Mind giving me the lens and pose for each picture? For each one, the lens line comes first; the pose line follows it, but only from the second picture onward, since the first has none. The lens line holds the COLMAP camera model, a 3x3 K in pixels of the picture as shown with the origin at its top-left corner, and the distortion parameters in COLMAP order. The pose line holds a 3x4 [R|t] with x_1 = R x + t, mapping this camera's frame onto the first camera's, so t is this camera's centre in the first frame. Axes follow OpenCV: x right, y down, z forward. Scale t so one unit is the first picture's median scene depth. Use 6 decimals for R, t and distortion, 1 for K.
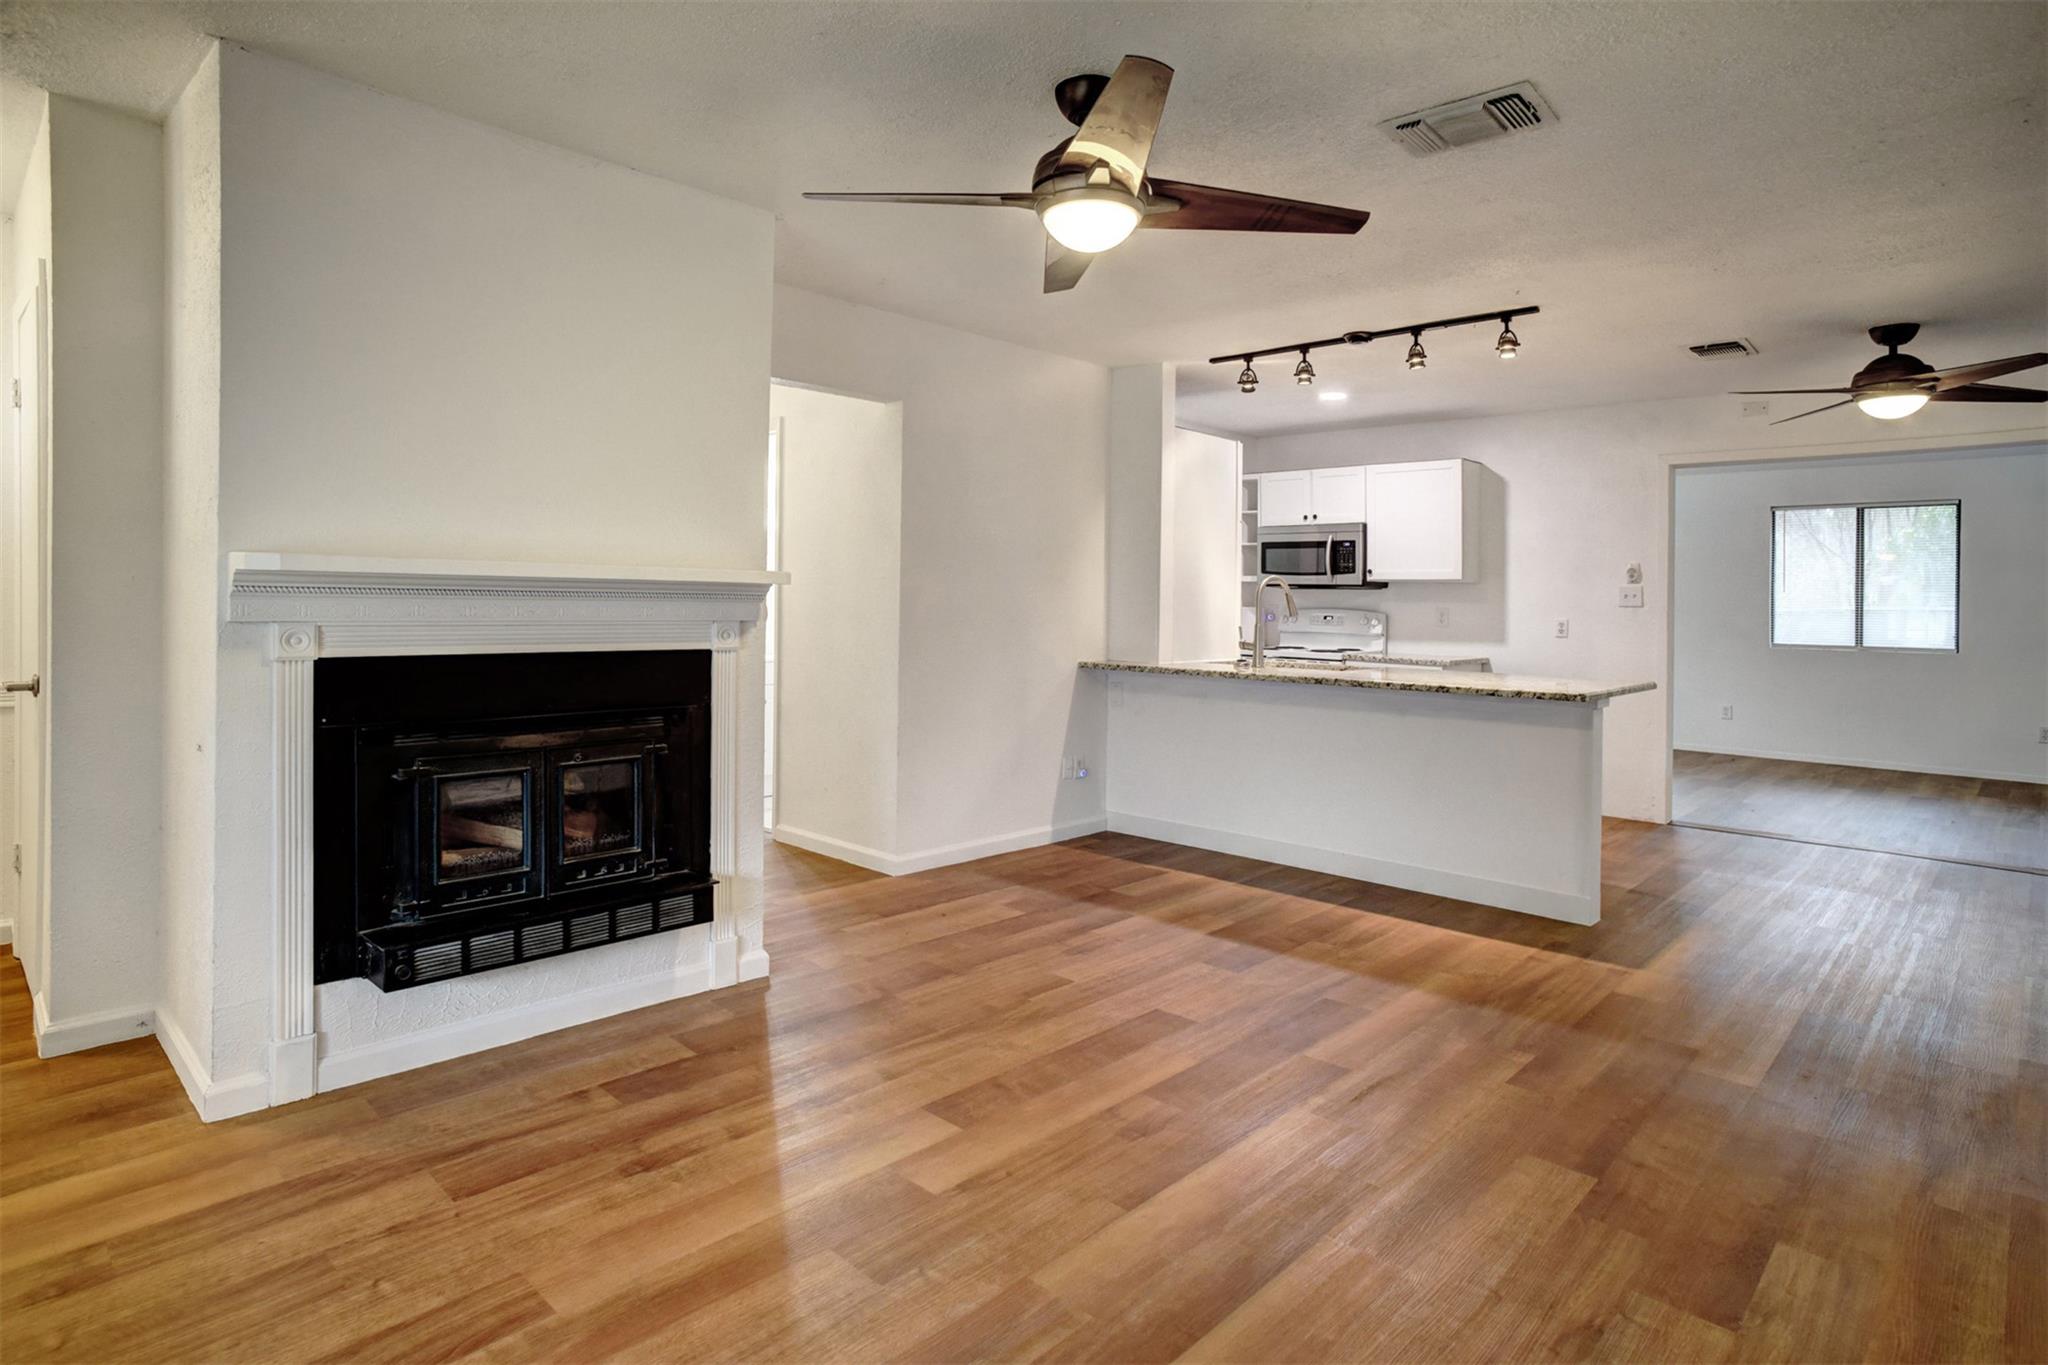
lens RADIAL K [[1103.5, 0, 1031.8], [0, 1103.5, 607.3], [0, 0, 1]] dist [-0.060215, 0.035592]
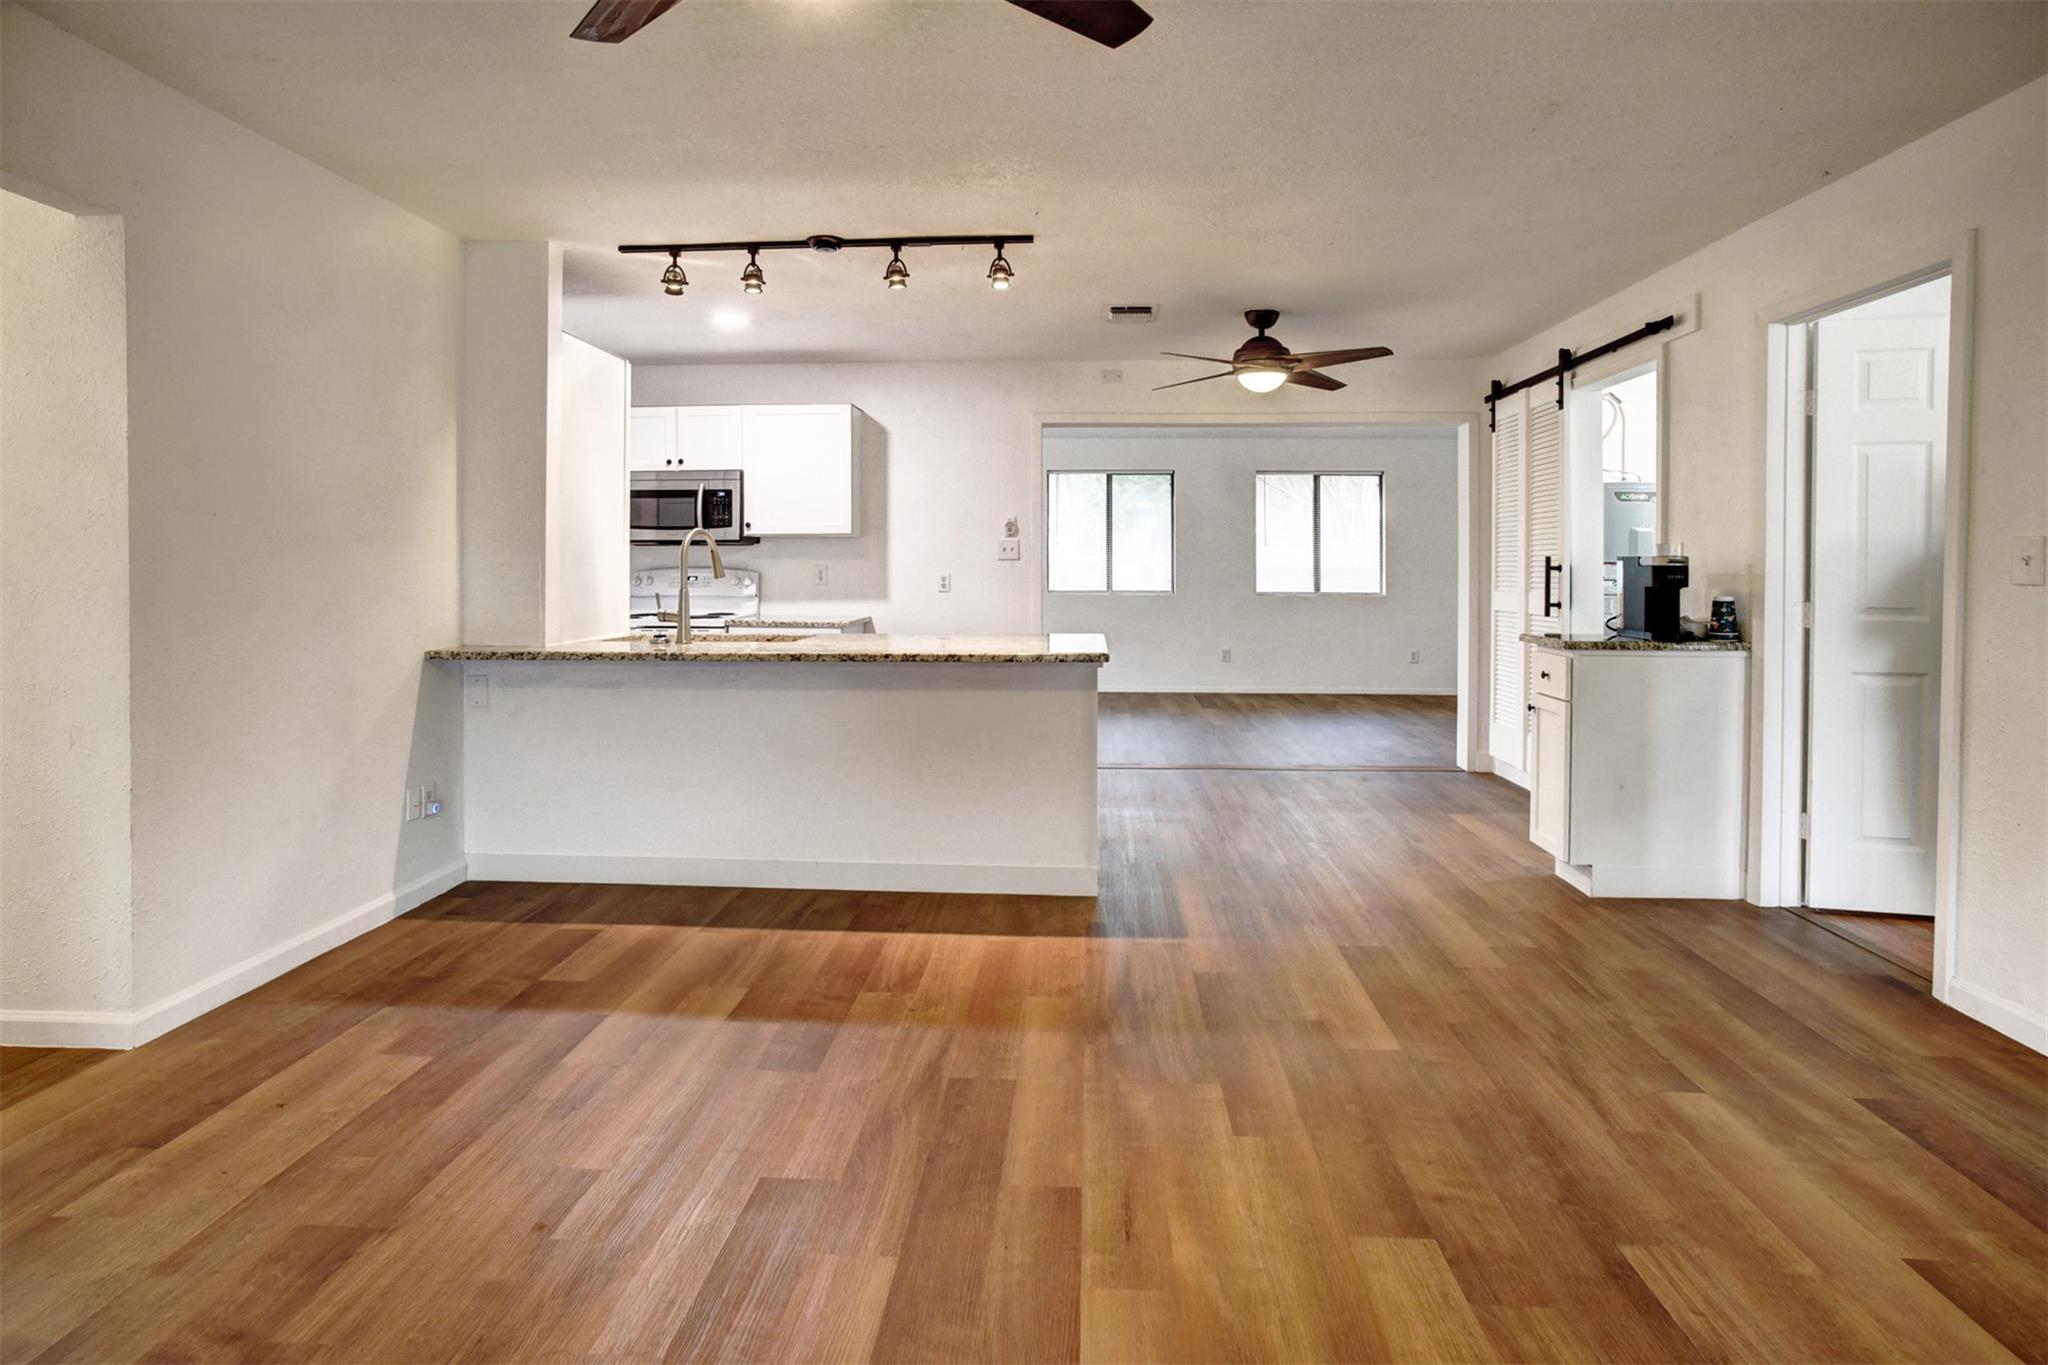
lens RADIAL K [[1069.8, 0, 1018.0], [0, 1069.8, 570.6], [0, 0, 1]] dist [-0.054186, 0.031981]
pose [[0.765431, -0.021857, 0.643147, -0.101859], [0.017581, 0.999760, 0.013053, -0.003950], [-0.643278, 0.001316, 0.765631, 0.248560]]
